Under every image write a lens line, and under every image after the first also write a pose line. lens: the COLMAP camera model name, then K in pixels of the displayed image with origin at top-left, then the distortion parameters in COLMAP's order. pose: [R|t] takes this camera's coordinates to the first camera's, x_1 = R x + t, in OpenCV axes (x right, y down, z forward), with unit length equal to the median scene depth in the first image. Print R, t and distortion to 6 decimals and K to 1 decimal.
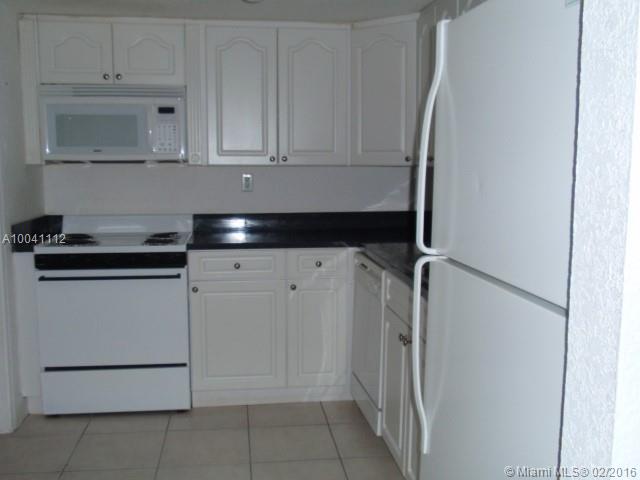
lens RADIAL K [[675.2, 0, 320.0], [0, 675.2, 240.0], [0, 0, 1]] dist [-0.047370, 0.001918]
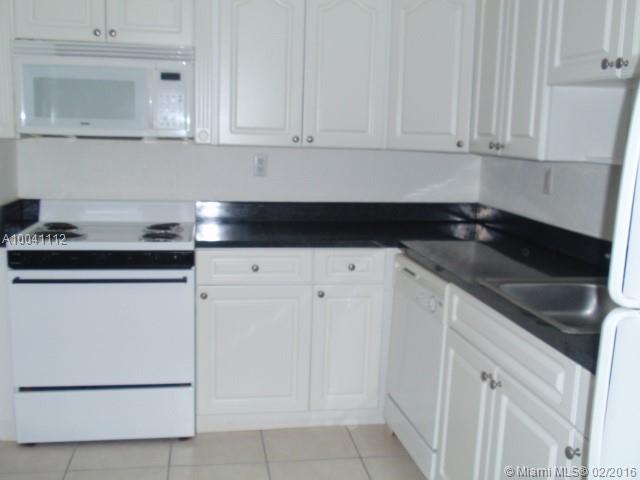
lens RADIAL K [[675.2, 0, 320.0], [0, 675.2, 240.0], [0, 0, 1]] dist [-0.047370, 0.001918]
pose [[0.998571, 0.020922, 0.049172, -0.082458], [-0.022963, 0.998883, 0.041306, -0.031406], [-0.048253, -0.042376, 0.997936, 0.163826]]
